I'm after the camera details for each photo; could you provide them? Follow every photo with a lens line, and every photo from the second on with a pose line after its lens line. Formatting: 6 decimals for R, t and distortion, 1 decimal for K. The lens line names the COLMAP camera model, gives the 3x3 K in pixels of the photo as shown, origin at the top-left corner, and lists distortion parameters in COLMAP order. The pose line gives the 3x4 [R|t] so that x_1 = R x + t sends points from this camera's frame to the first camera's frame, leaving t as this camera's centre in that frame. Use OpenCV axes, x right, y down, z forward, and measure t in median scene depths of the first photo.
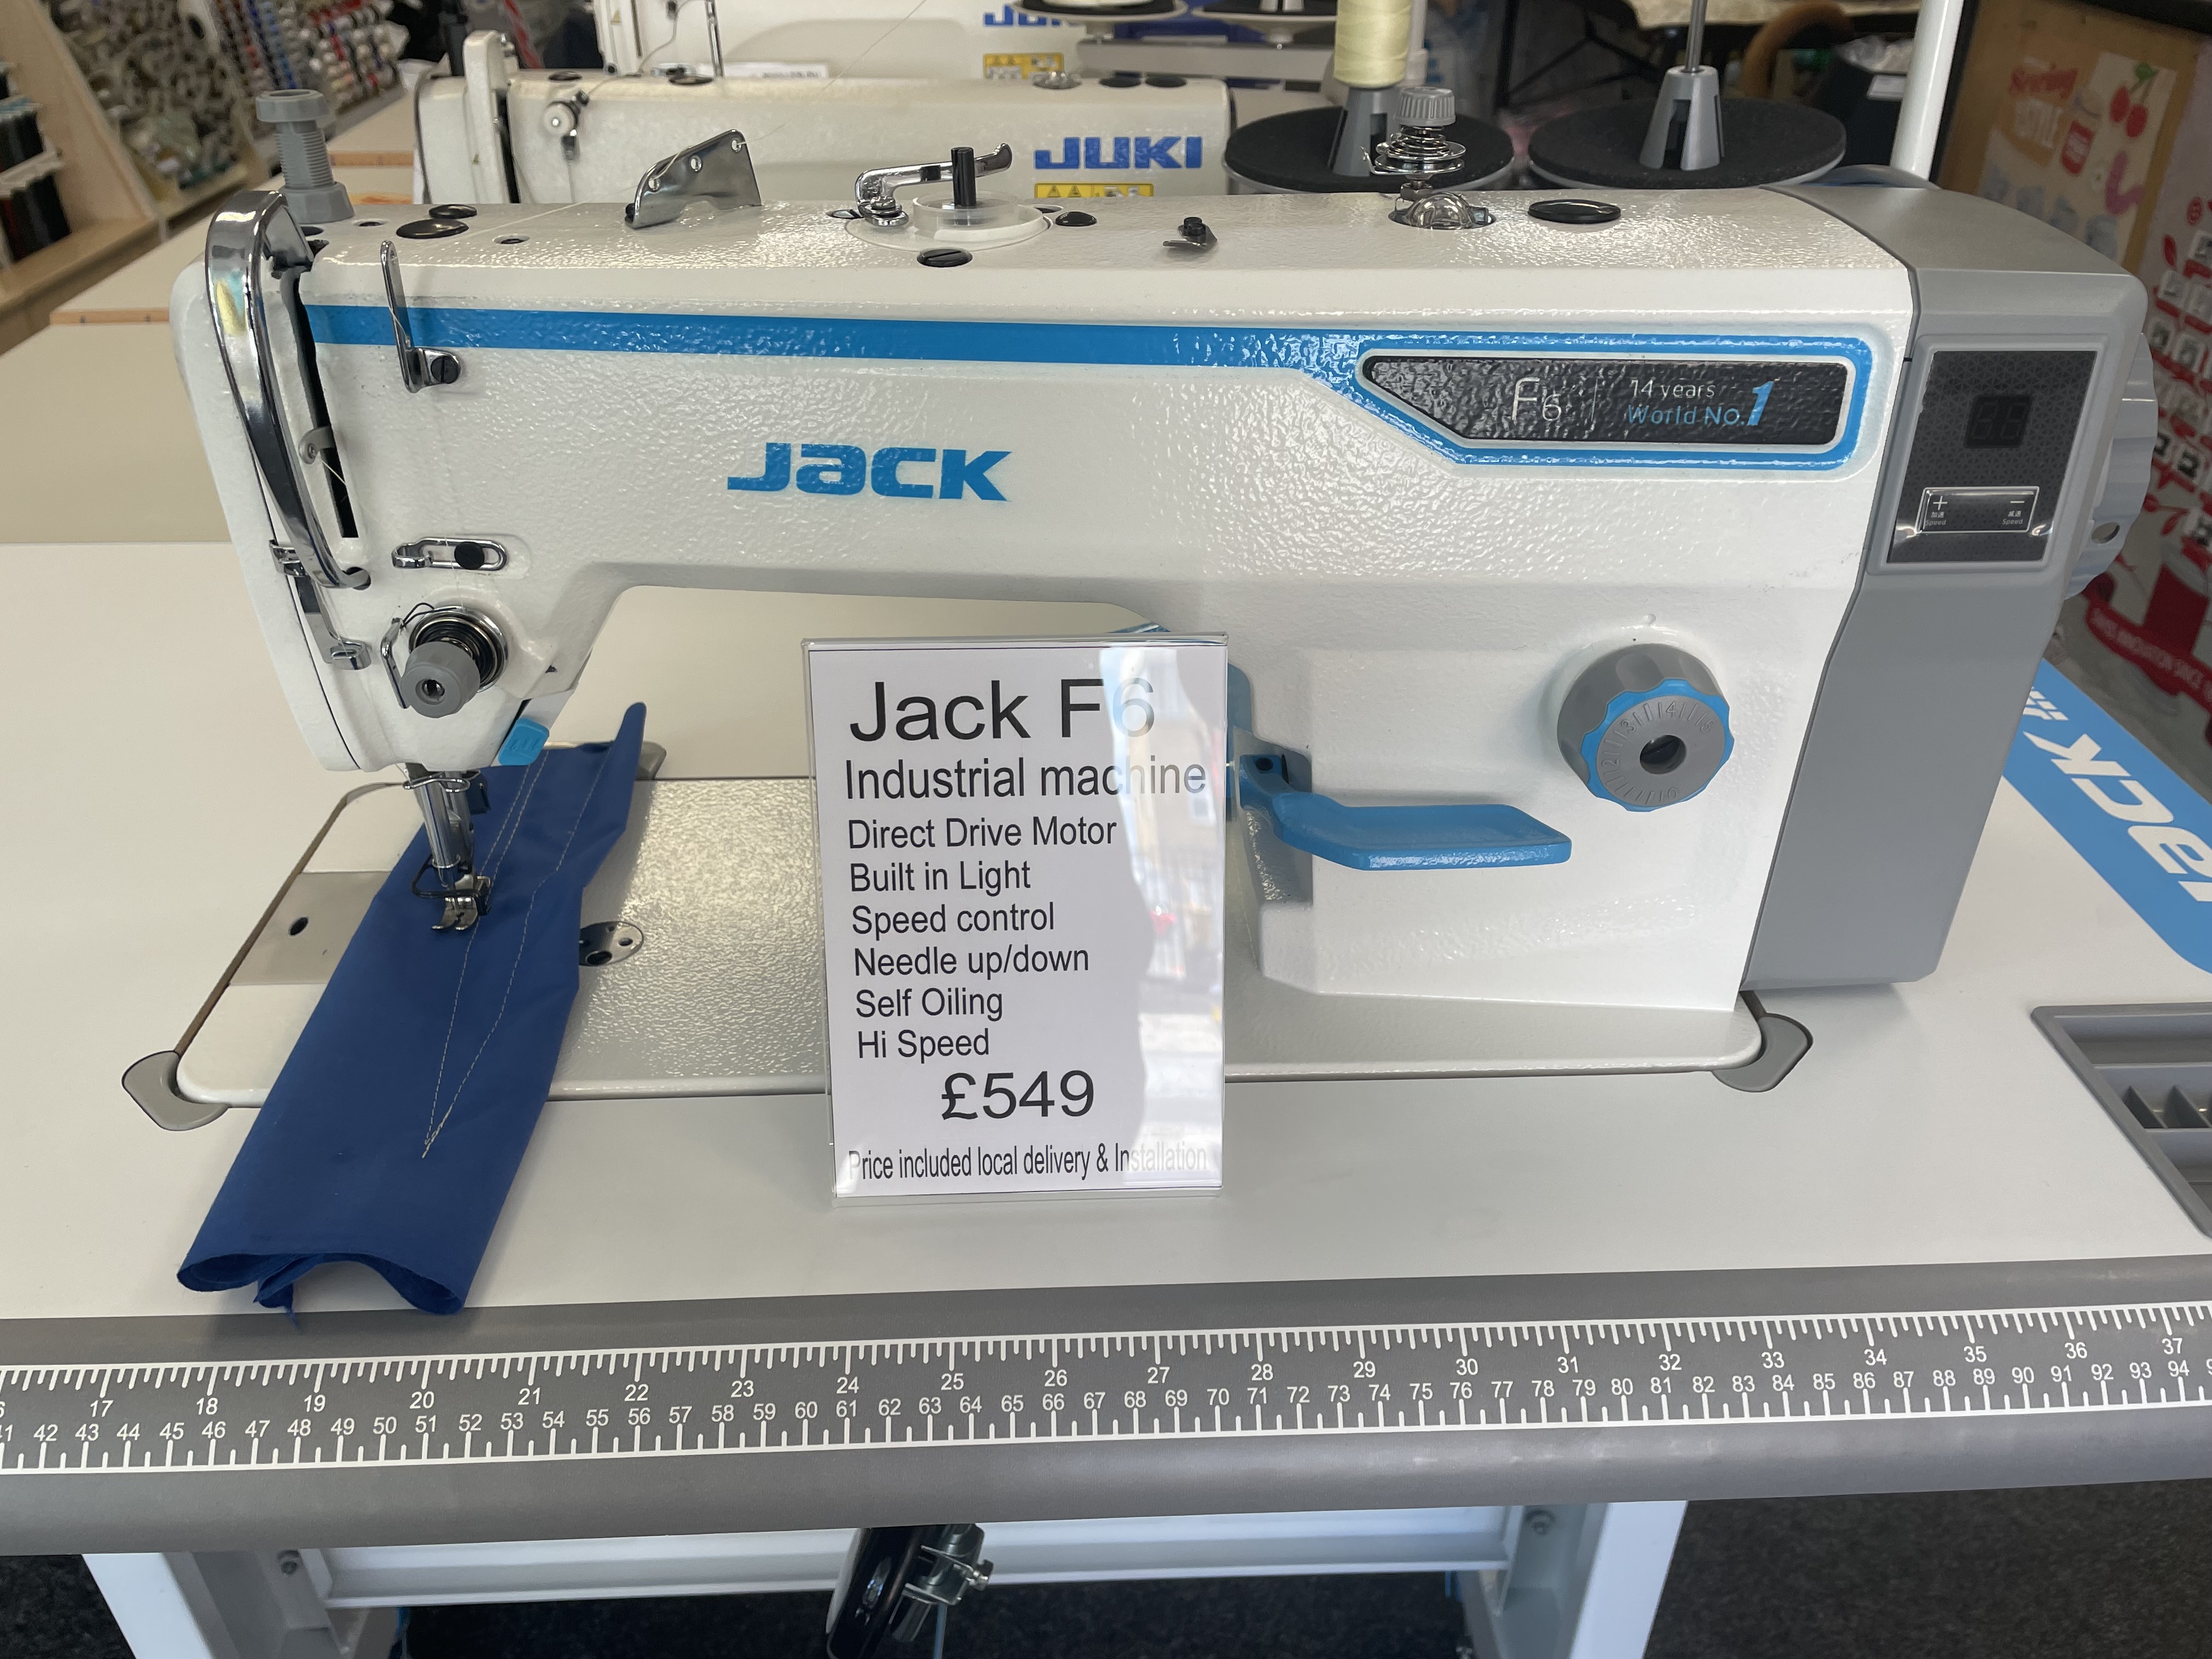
lens RADIAL K [[1709.9, 0, 1112.6], [0, 1709.9, 873.8], [0, 0, 1]] dist [0.071692, -0.102980]
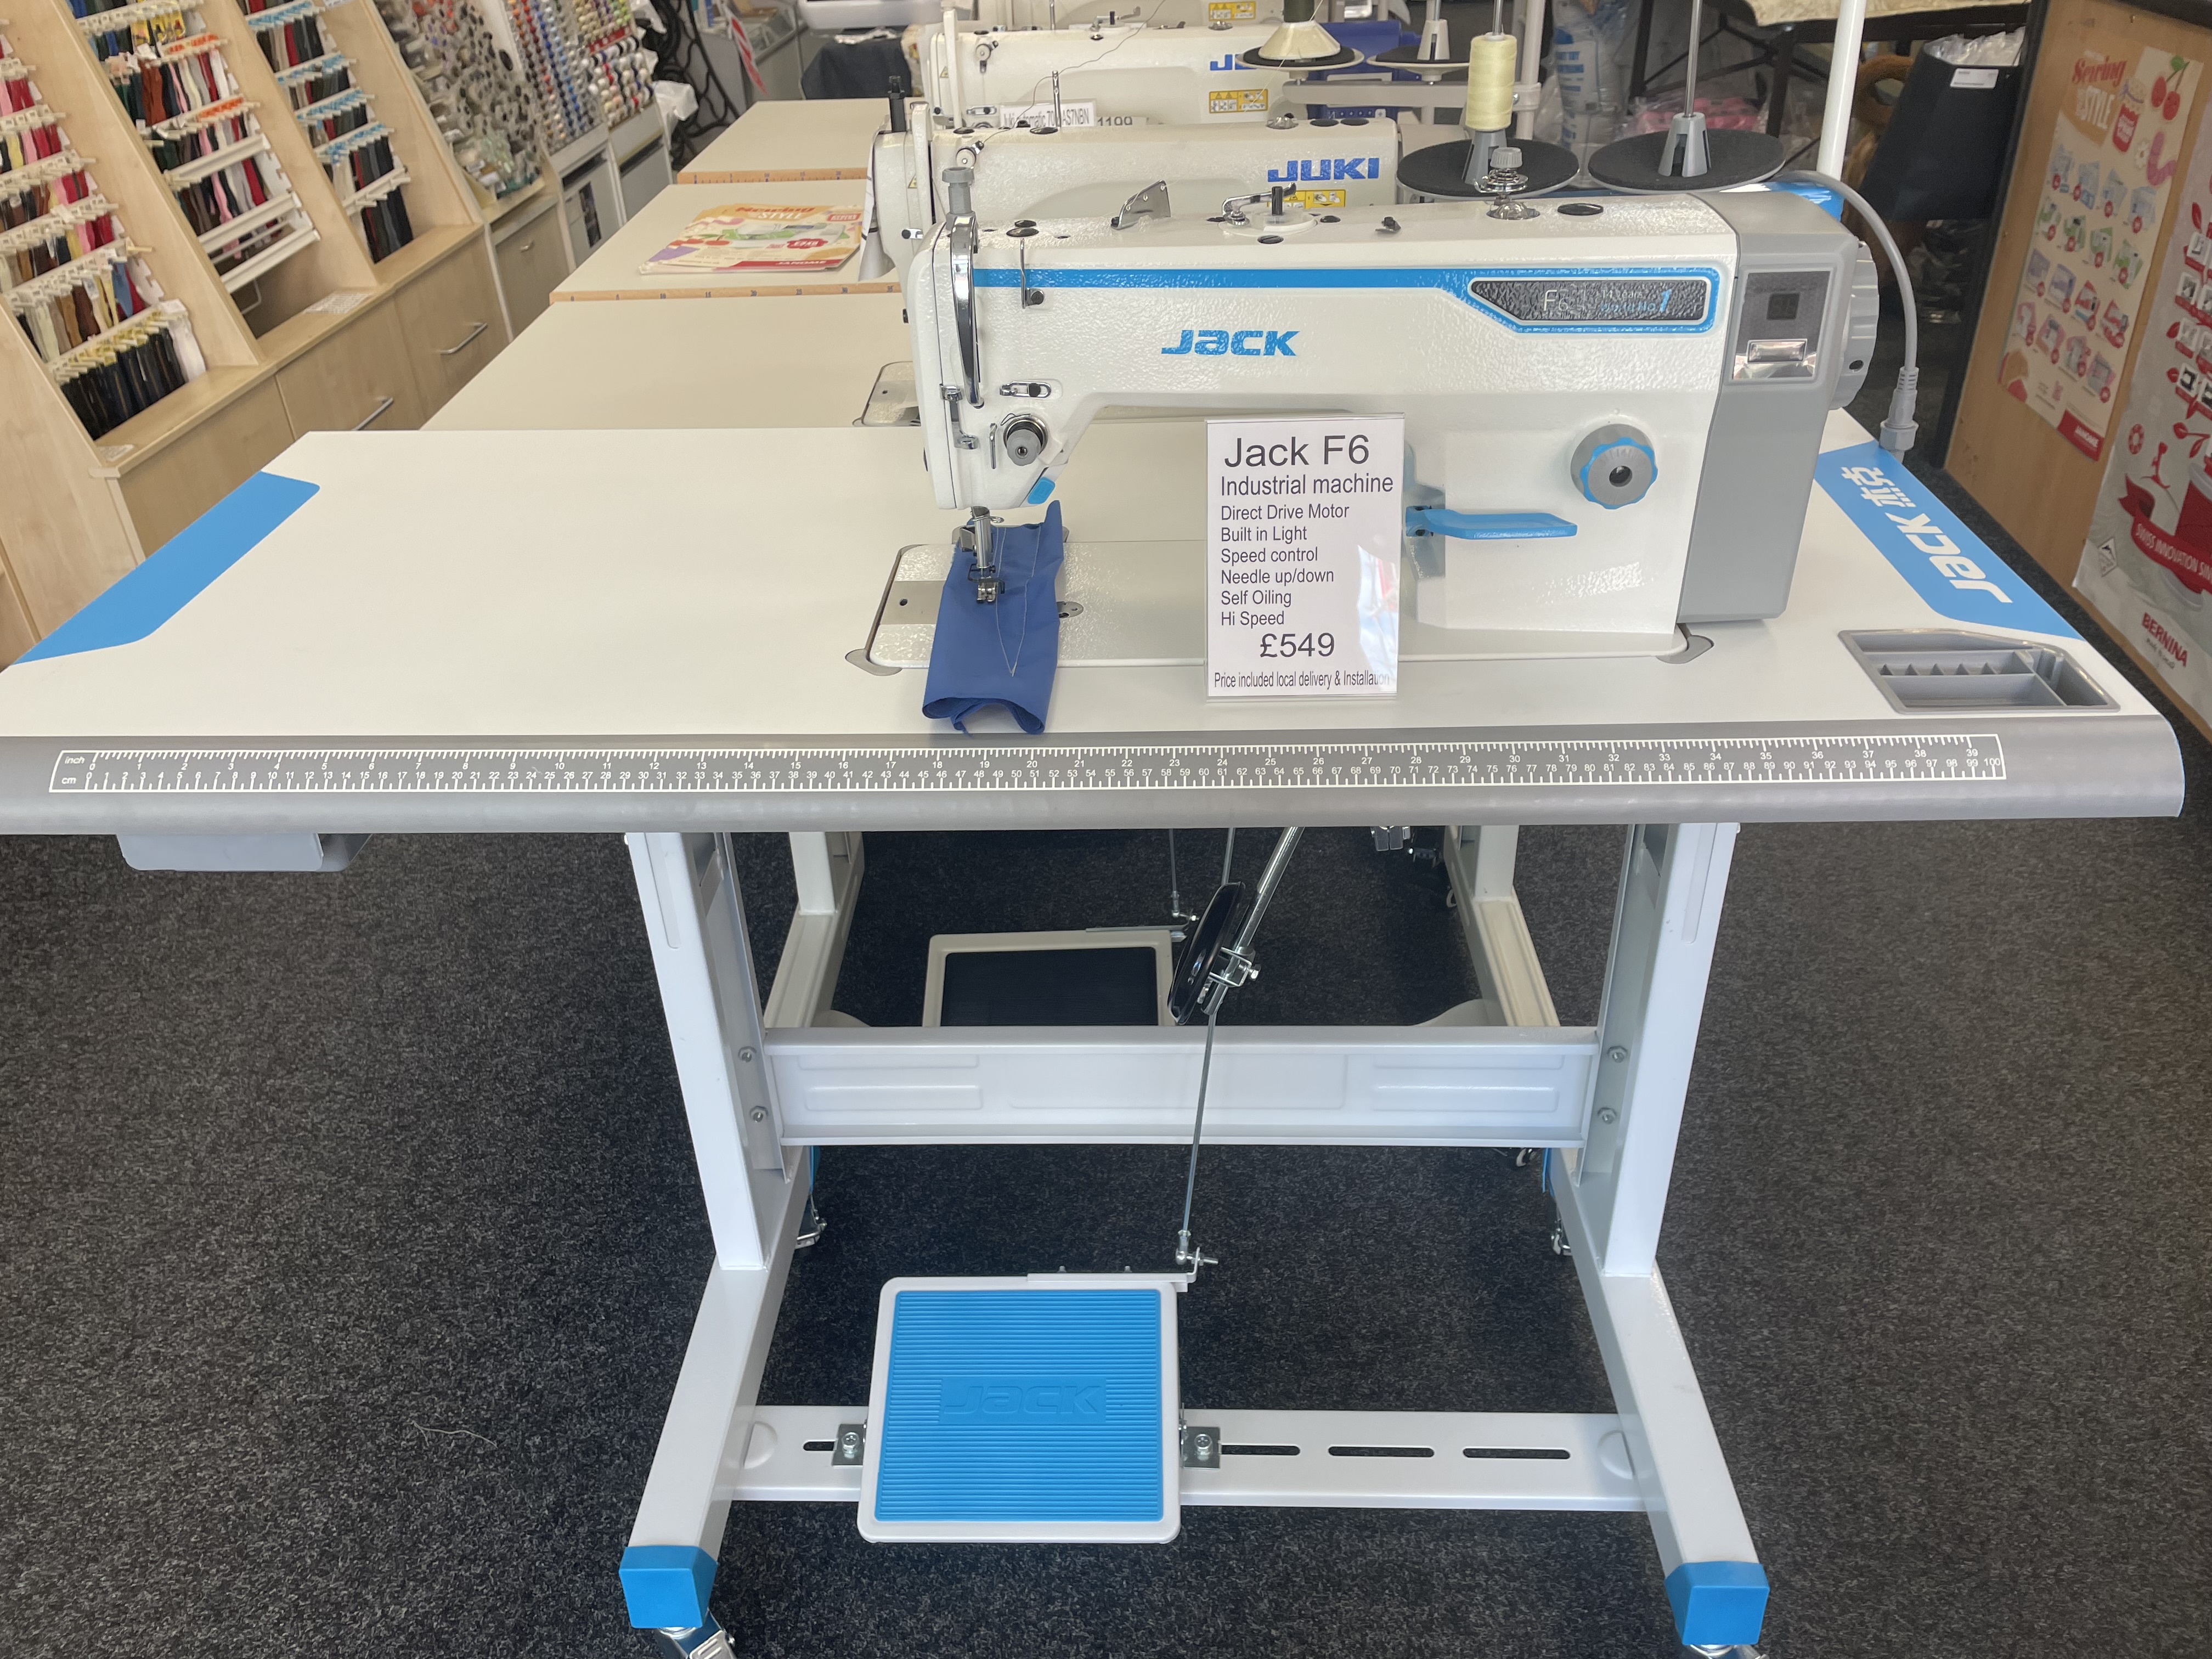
lens RADIAL K [[1709.9, 0, 1099.0], [0, 1709.9, 838.0], [0, 0, 1]] dist [0.071692, -0.102980]
pose [[0.995826, 0.009992, -0.090727, -0.089844], [-0.010912, 0.999894, -0.009653, 0.332670], [0.090621, 0.010603, 0.995829, -0.930076]]
